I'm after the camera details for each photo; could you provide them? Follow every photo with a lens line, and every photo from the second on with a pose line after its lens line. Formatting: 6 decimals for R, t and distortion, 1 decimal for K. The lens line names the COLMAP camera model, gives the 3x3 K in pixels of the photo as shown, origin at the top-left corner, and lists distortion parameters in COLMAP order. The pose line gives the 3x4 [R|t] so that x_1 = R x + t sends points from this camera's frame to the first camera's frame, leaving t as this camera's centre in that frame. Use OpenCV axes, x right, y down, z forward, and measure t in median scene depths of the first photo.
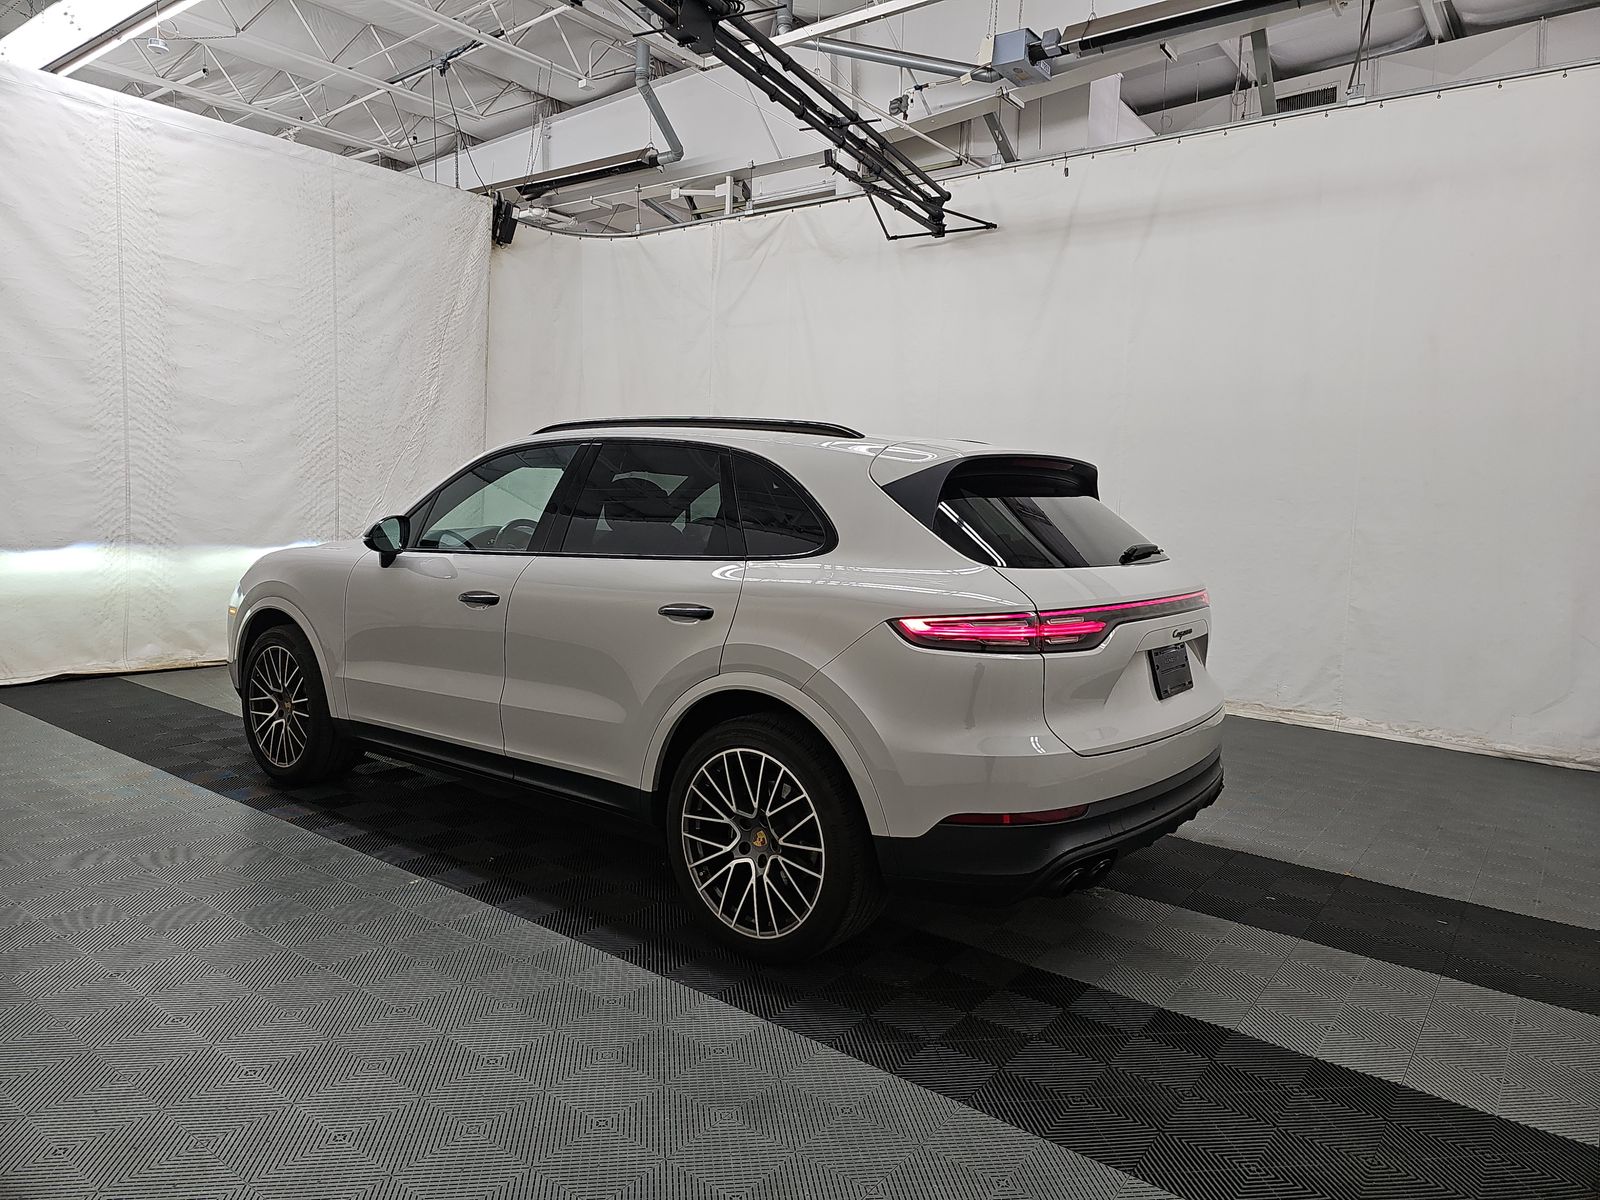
lens RADIAL K [[1066.2, 0, 800.0], [0, 1066.2, 600.0], [0, 0, 1]] dist [0.034198, -0.031400]
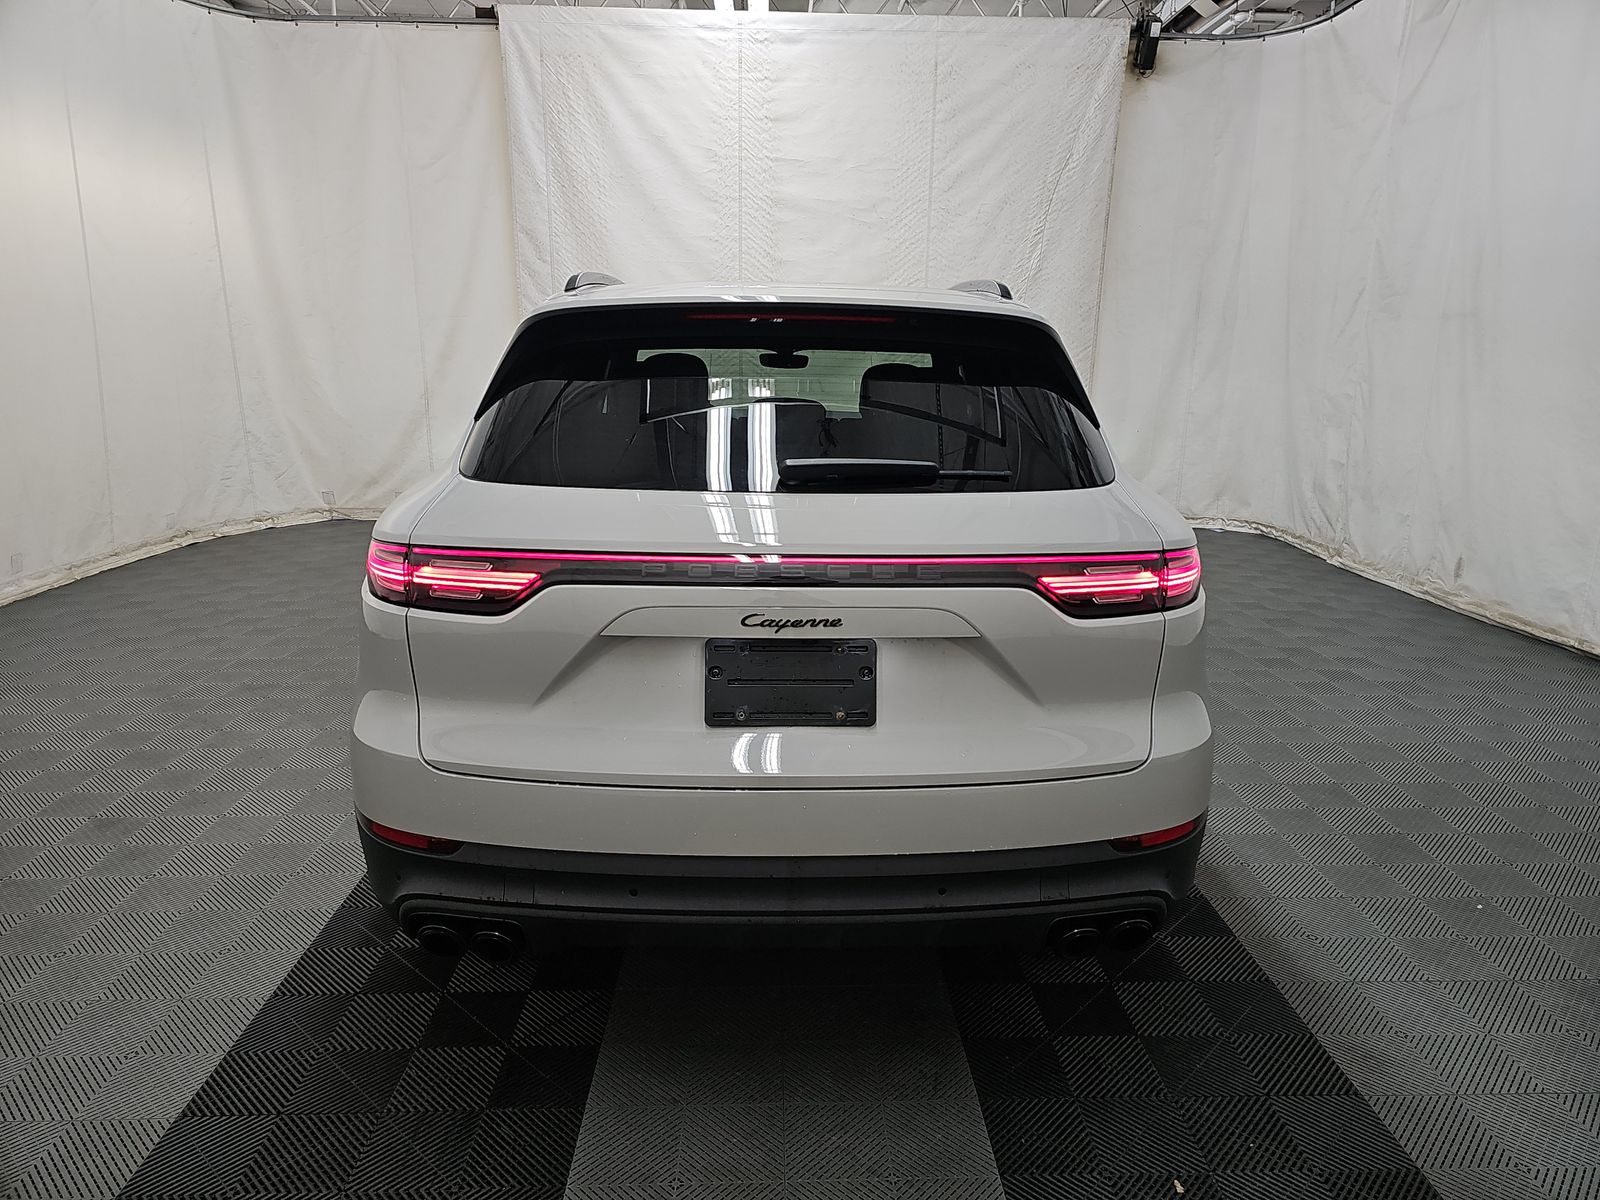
lens RADIAL K [[1070.5, 0, 793.2], [0, 1070.5, 591.8], [0, 0, 1]] dist [0.106135, -0.109938]
pose [[0.637899, 0.146435, -0.756070, 0.342777], [-0.067501, 0.988609, 0.134522, -0.027188], [0.767156, -0.034776, 0.640517, 0.275095]]
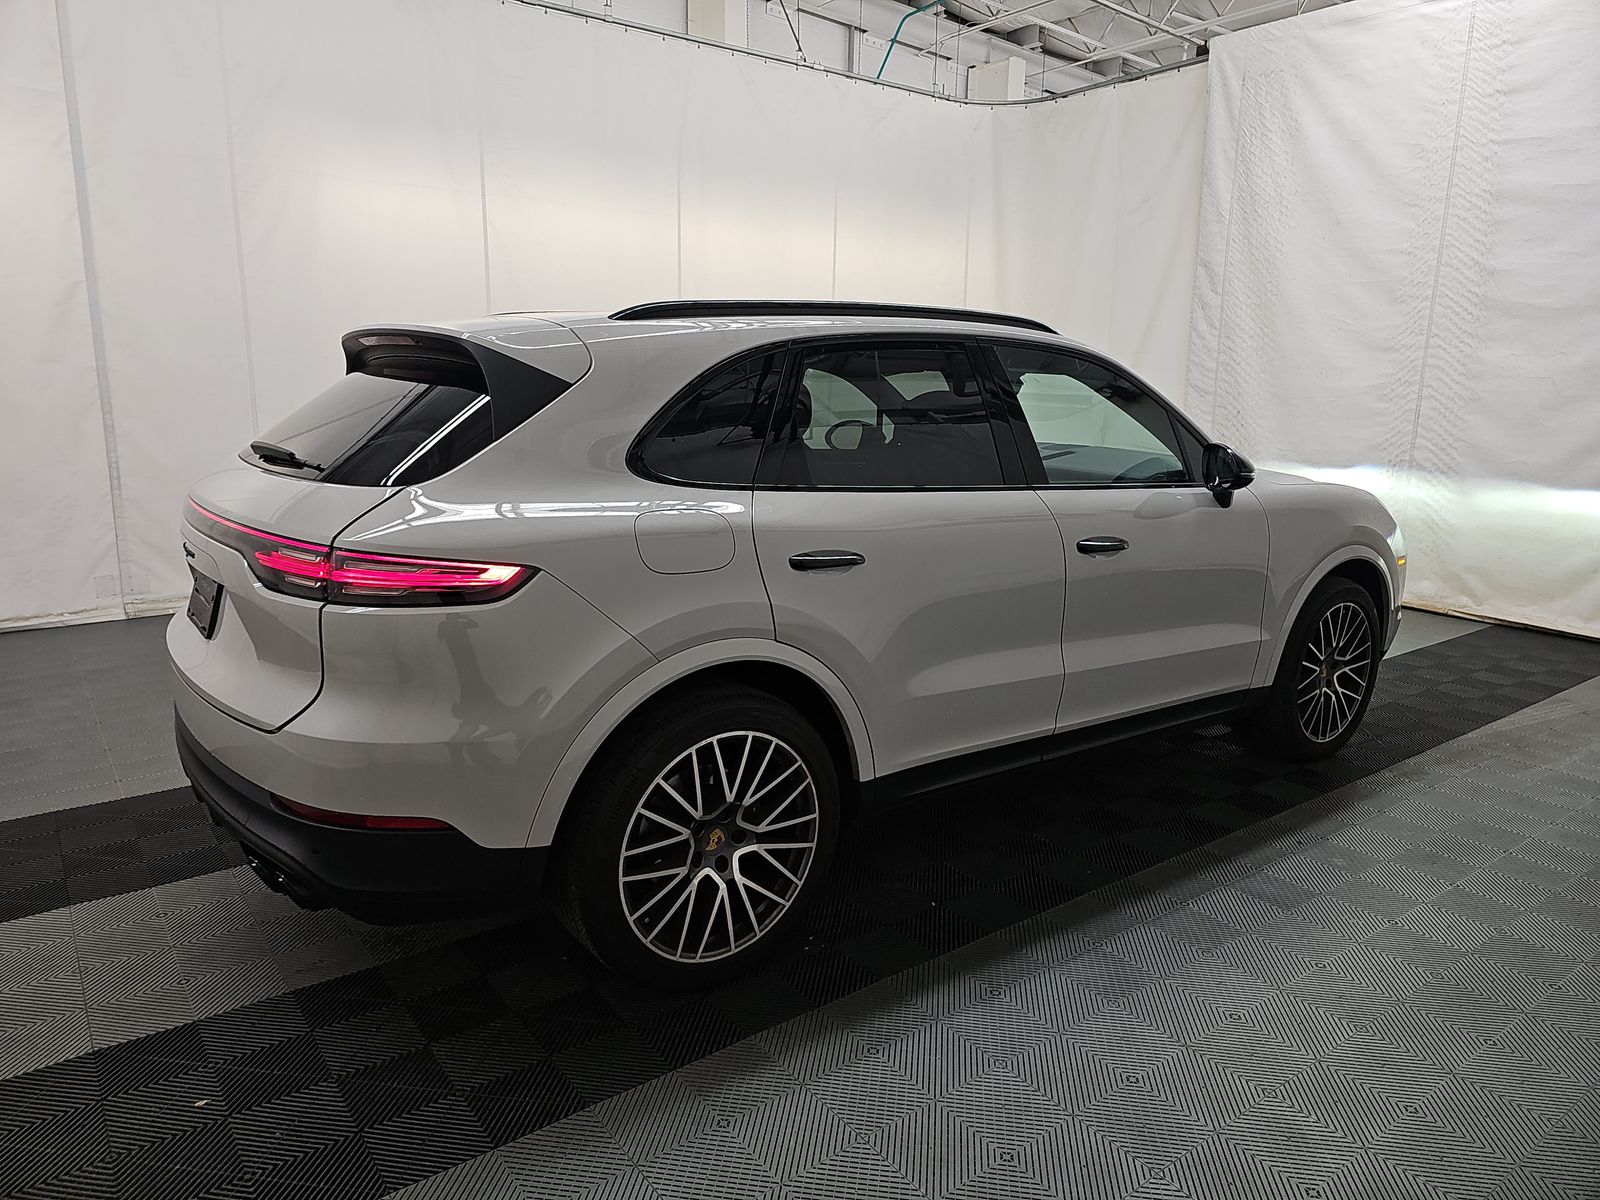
lens RADIAL K [[1066.2, 0, 800.0], [0, 1066.2, 600.0], [0, 0, 1]] dist [0.034198, -0.031400]
pose [[-0.244930, 0.161470, -0.956000, 0.437100], [-0.119714, 0.973452, 0.195089, -0.061342], [0.962122, 0.162229, -0.219097, 0.706325]]
